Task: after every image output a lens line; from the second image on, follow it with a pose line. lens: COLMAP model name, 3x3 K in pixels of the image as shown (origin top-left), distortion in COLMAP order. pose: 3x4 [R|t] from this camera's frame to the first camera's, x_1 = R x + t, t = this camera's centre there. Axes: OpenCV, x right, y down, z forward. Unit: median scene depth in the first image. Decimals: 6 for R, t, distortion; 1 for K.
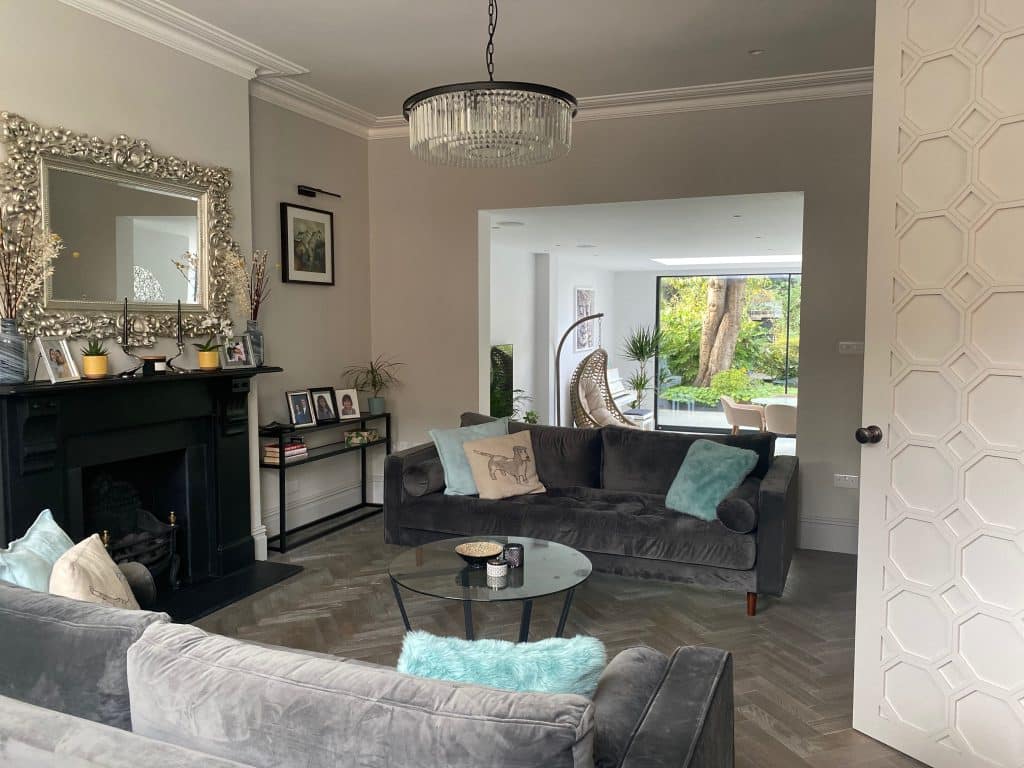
lens RADIAL K [[787.1, 0, 513.5], [0, 787.1, 384.8], [0, 0, 1]] dist [0.045107, -0.056072]
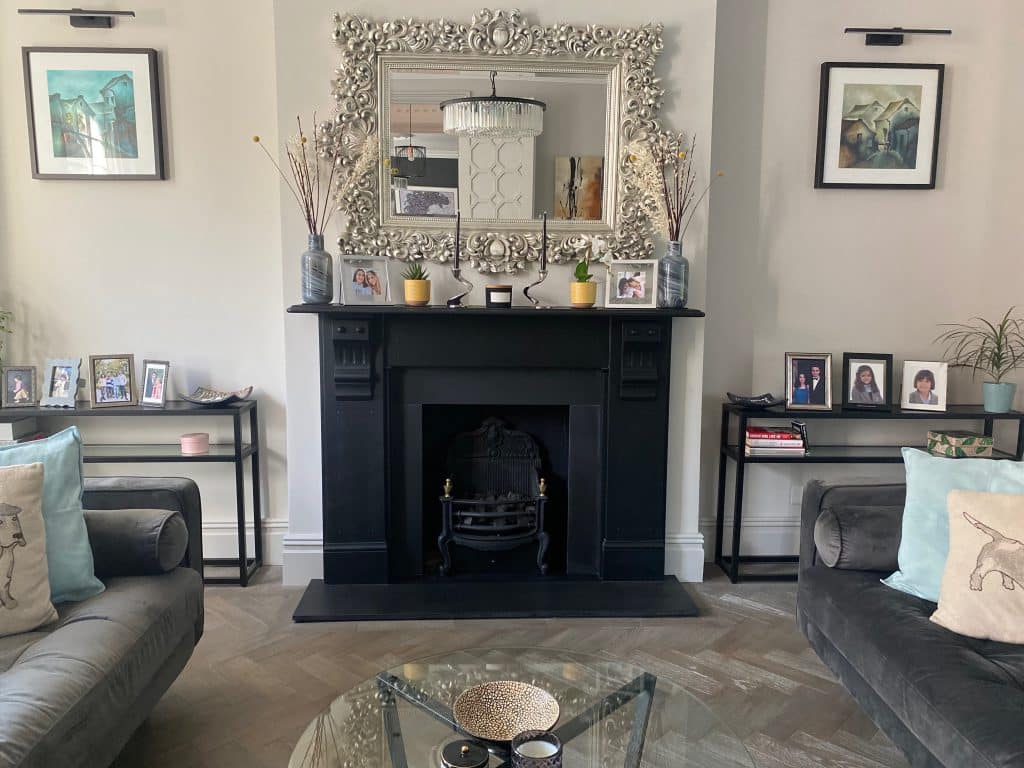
lens RADIAL K [[787.1, 0, 512.1], [0, 787.1, 377.0], [0, 0, 1]] dist [0.045107, -0.056072]
pose [[0.431456, 0.124634, -0.893483, 0.211054], [-0.084186, 0.991651, 0.097675, -0.016321], [0.898197, 0.033076, 0.438346, 0.489113]]
